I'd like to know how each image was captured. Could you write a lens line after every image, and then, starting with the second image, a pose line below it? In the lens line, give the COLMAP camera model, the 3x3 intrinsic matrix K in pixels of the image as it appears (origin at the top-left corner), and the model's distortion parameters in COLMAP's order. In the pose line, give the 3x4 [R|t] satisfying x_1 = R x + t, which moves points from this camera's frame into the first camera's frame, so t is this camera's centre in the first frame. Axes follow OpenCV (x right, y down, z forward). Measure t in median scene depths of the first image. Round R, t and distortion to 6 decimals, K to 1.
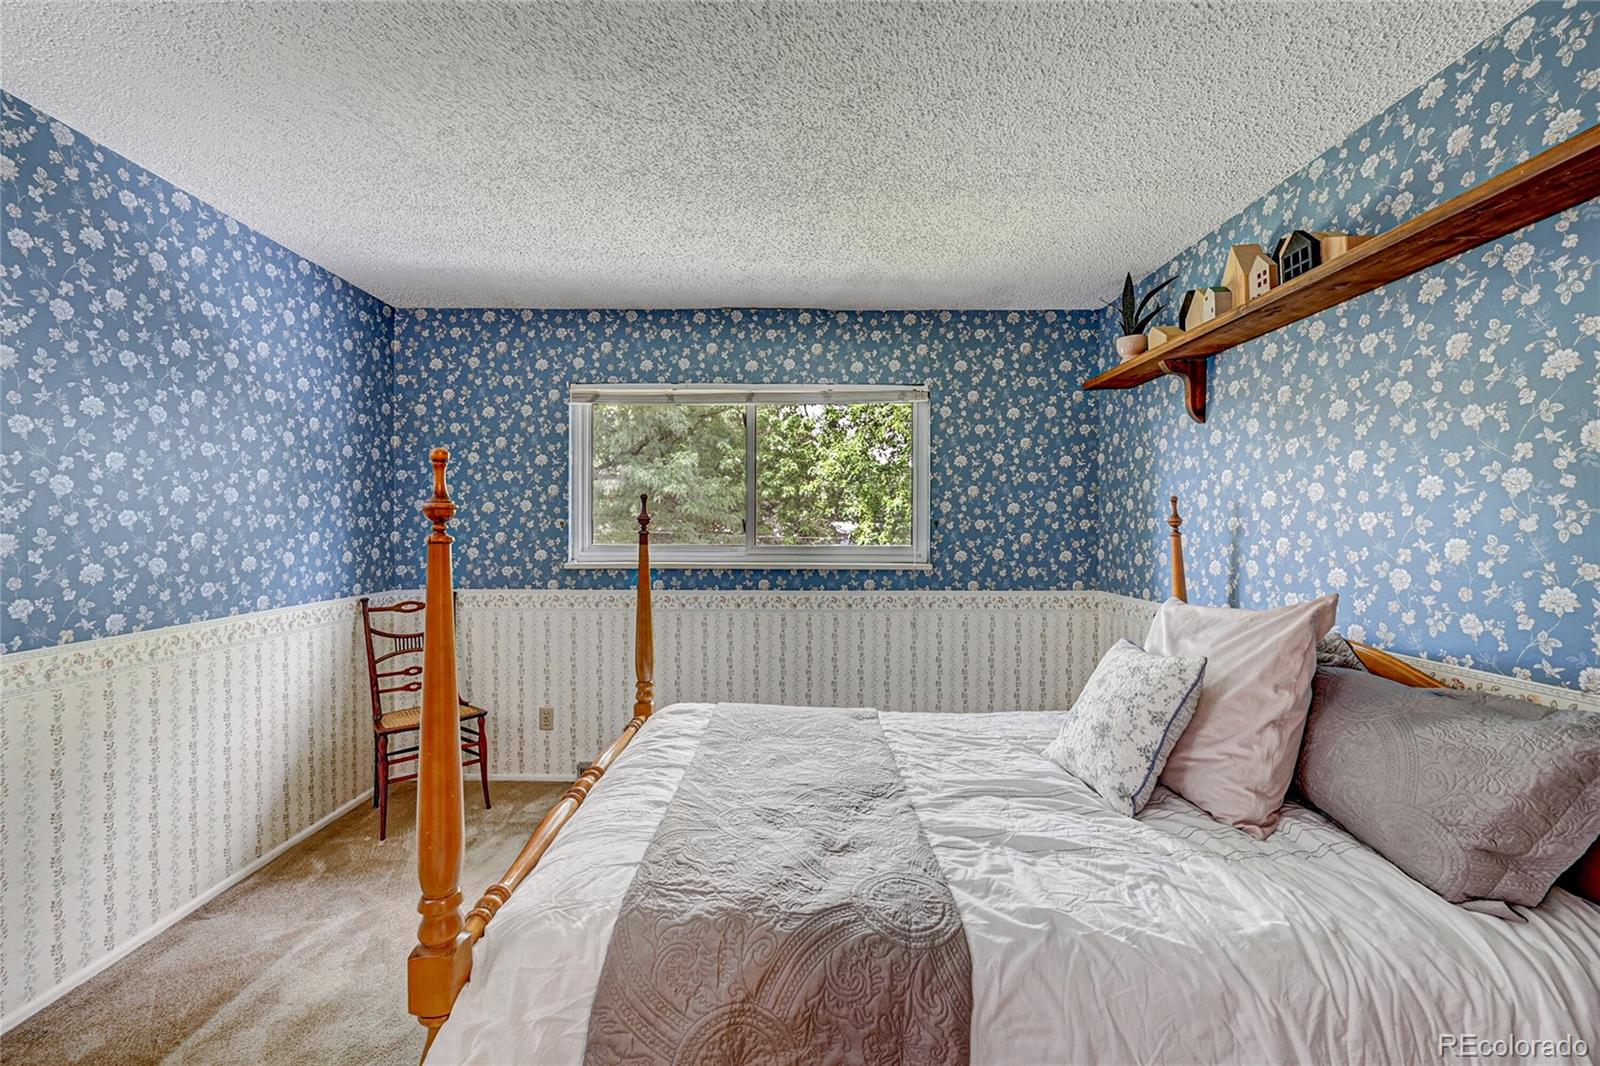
lens RADIAL K [[643.2, 0, 796.8], [0, 643.2, 528.5], [0, 0, 1]] dist [-0.007527, -0.000417]
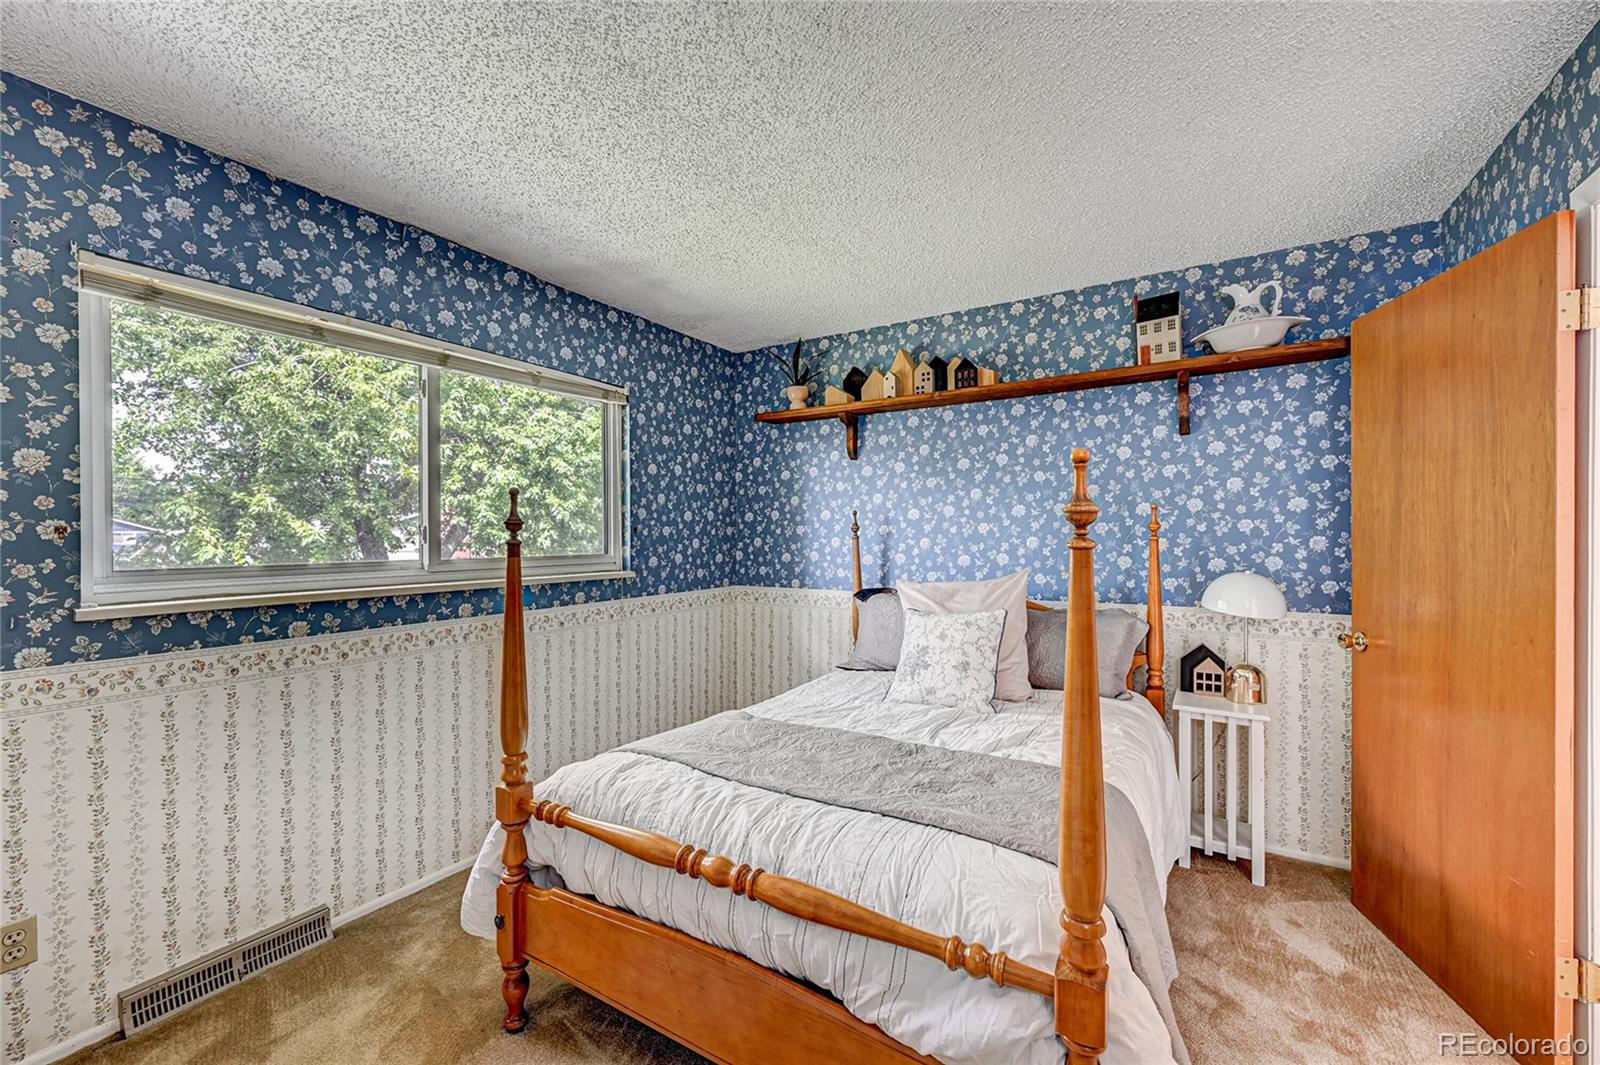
lens RADIAL K [[642.2, 0, 799.6], [0, 642.2, 532.8], [0, 0, 1]] dist [-0.002902, 0.000042]
pose [[0.516495, -0.004170, 0.856280, -0.500647], [0.007420, 0.999972, 0.000394, -0.001729], [-0.856258, 0.006150, 0.516511, 0.271823]]
